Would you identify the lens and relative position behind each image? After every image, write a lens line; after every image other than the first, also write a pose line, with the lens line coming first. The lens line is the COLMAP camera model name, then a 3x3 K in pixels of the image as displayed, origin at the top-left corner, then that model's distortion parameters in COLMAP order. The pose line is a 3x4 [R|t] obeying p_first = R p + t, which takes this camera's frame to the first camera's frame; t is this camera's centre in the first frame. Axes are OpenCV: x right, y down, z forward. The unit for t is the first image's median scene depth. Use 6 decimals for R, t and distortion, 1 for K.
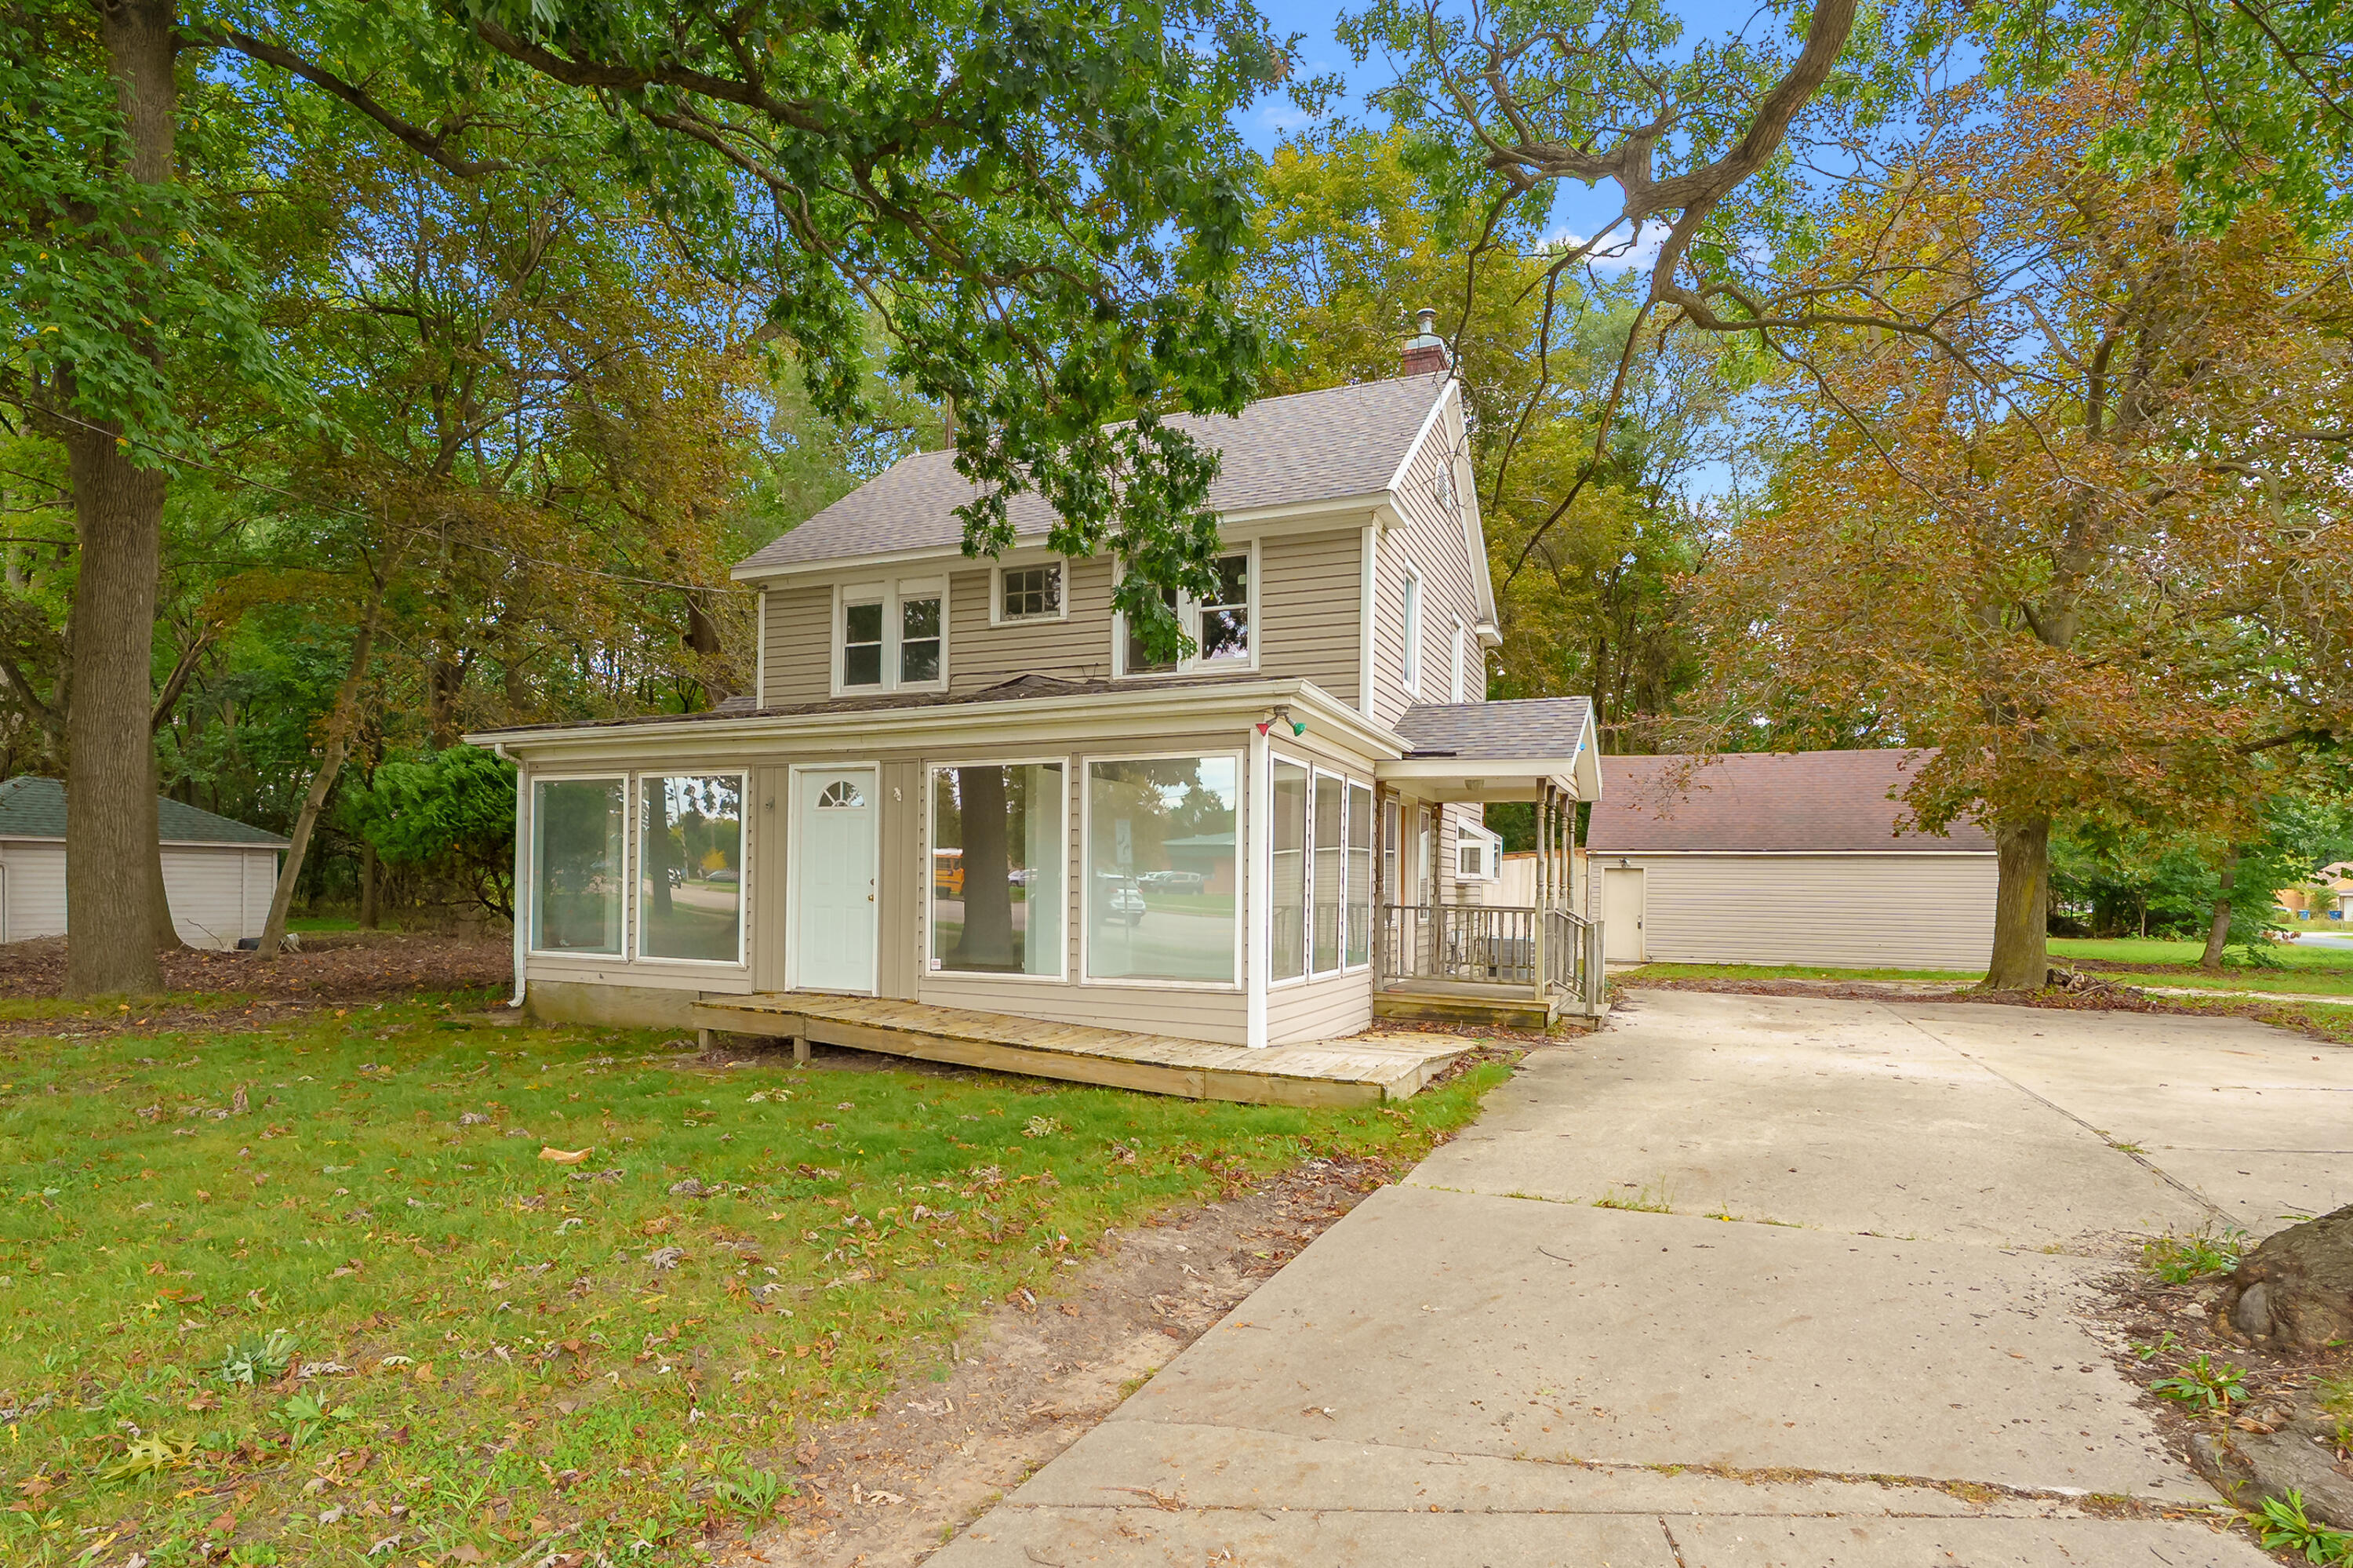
lens RADIAL K [[1298.8, 0, 1175.7], [0, 1298.8, 844.1], [0, 0, 1]] dist [-0.003306, -0.000662]
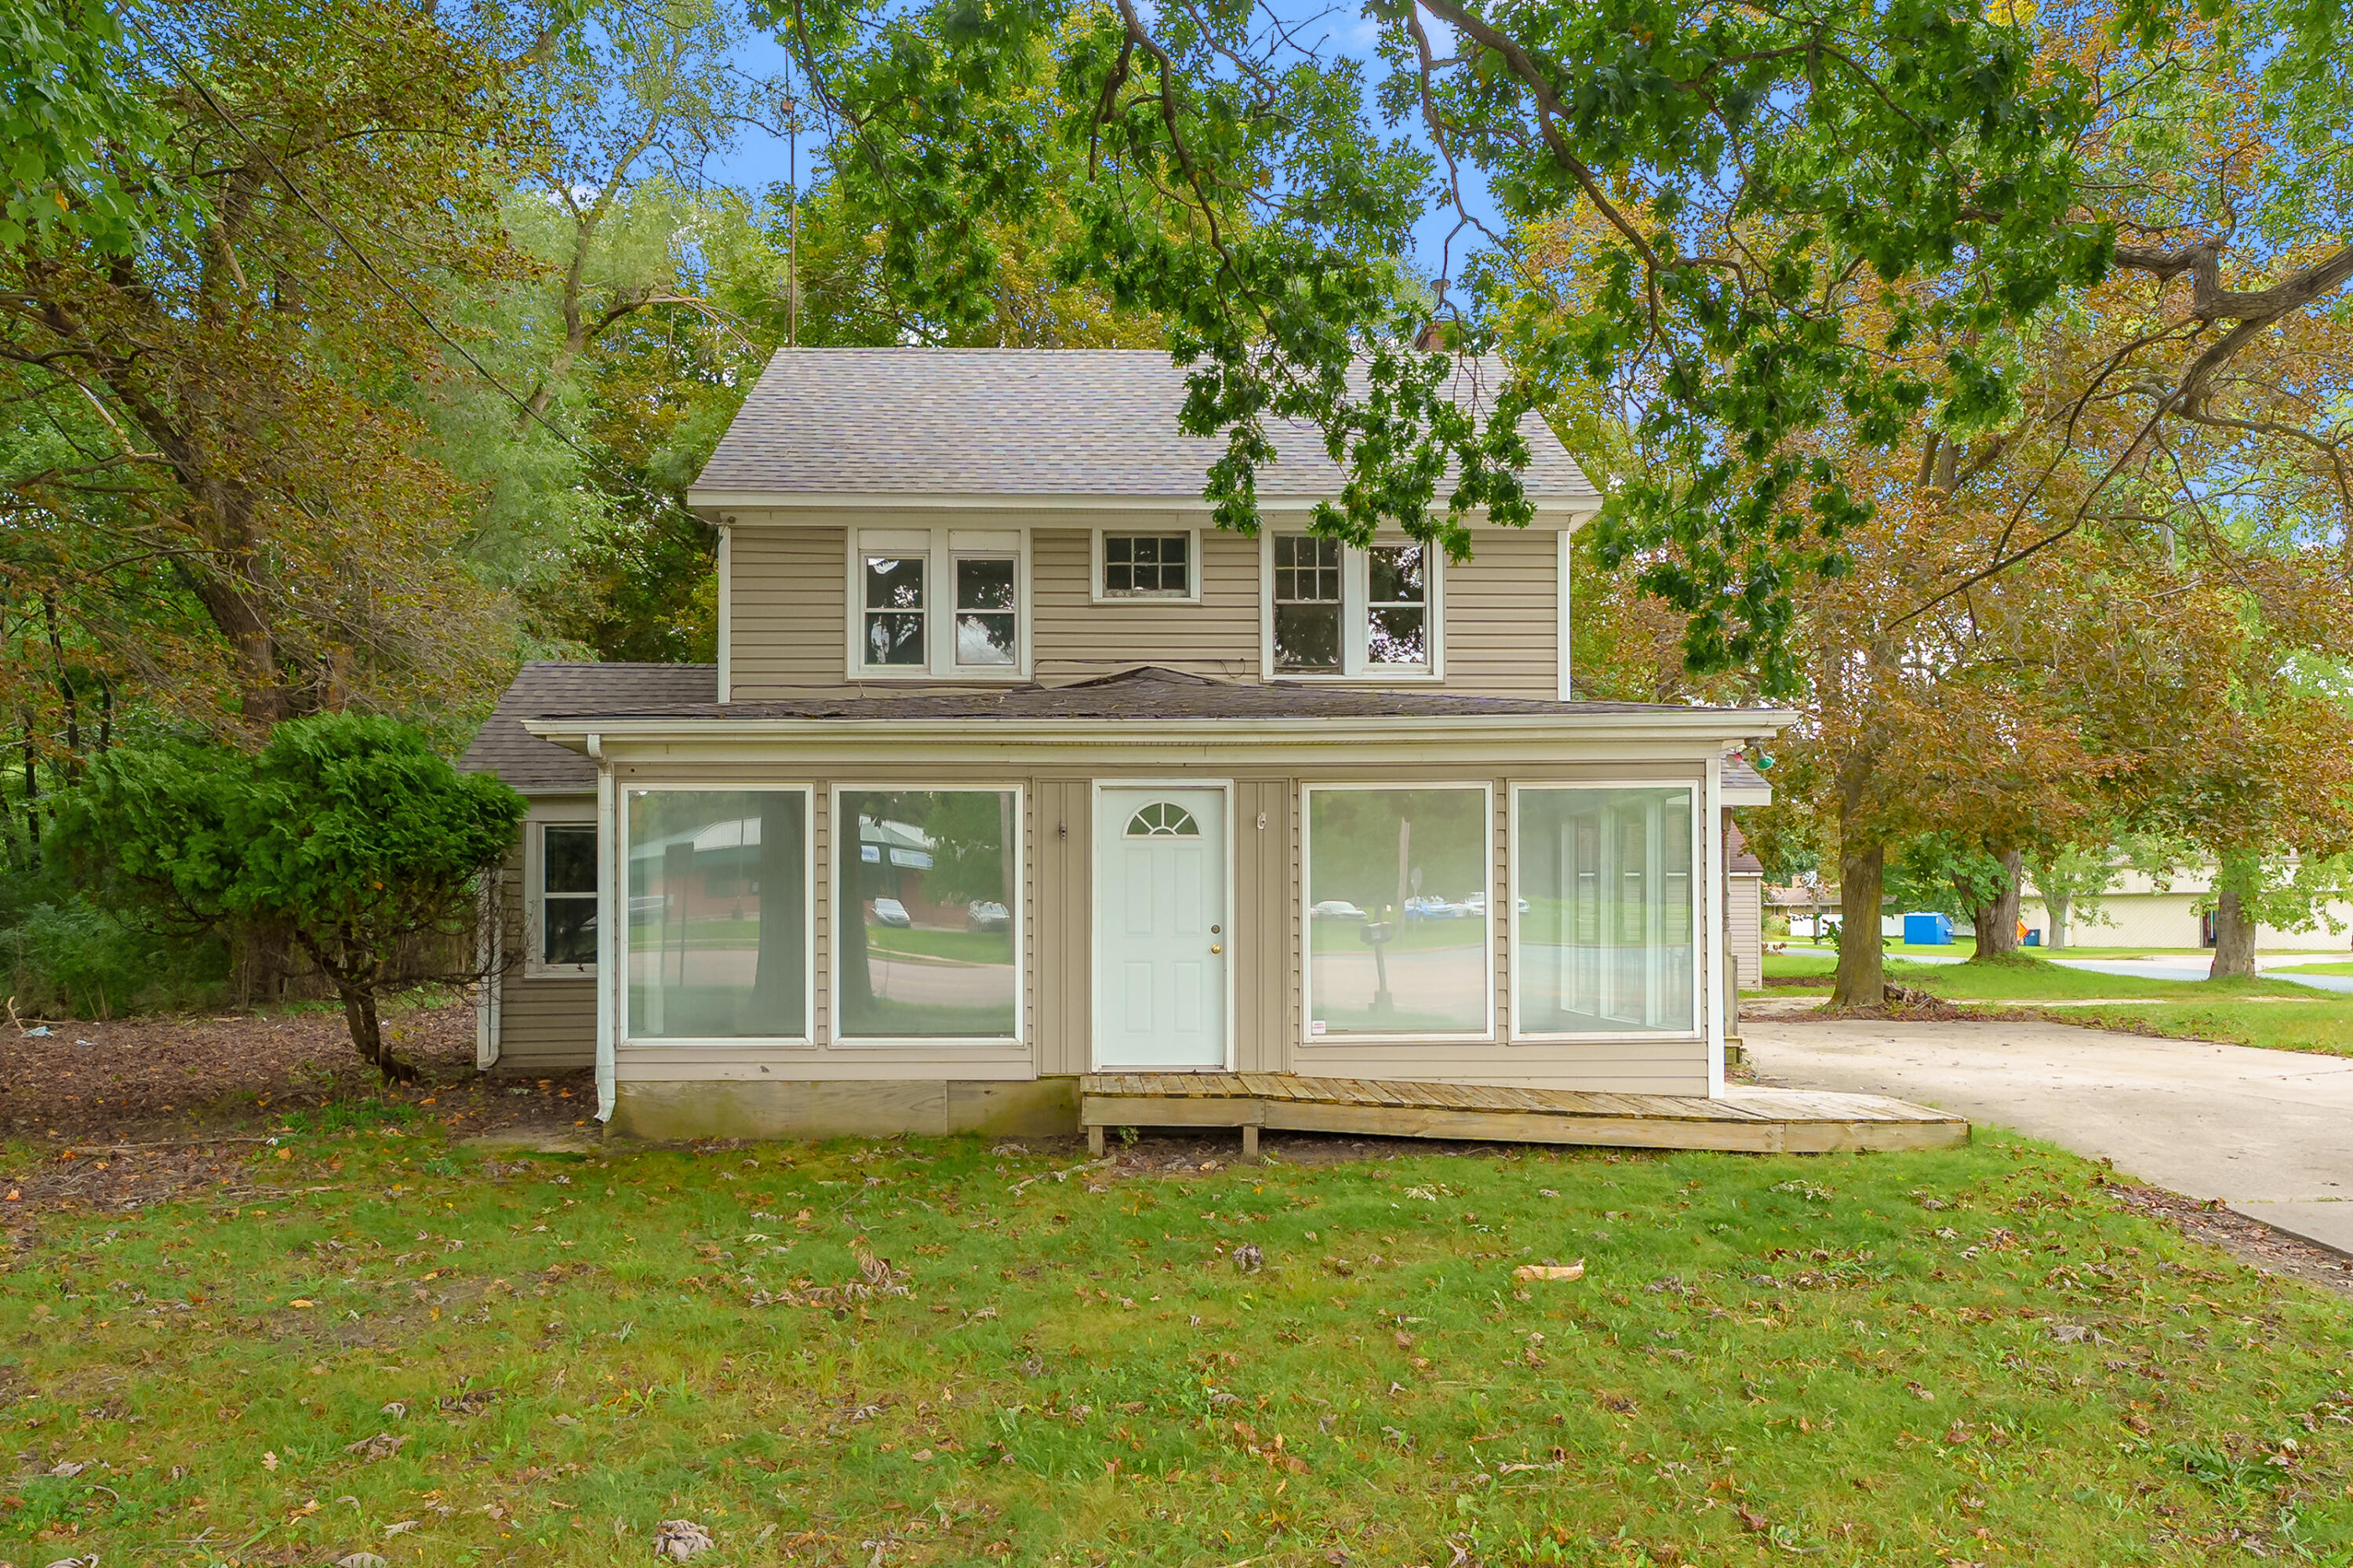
lens RADIAL K [[1648.8, 0, 1176.8], [0, 1648.8, 845.8], [0, 0, 1]] dist [0.000163, -0.000217]
pose [[0.886189, 0.002599, 0.463316, -0.643770], [-0.000658, 0.999990, -0.004350, -0.015966], [-0.463323, 0.003550, 0.886182, 0.092904]]
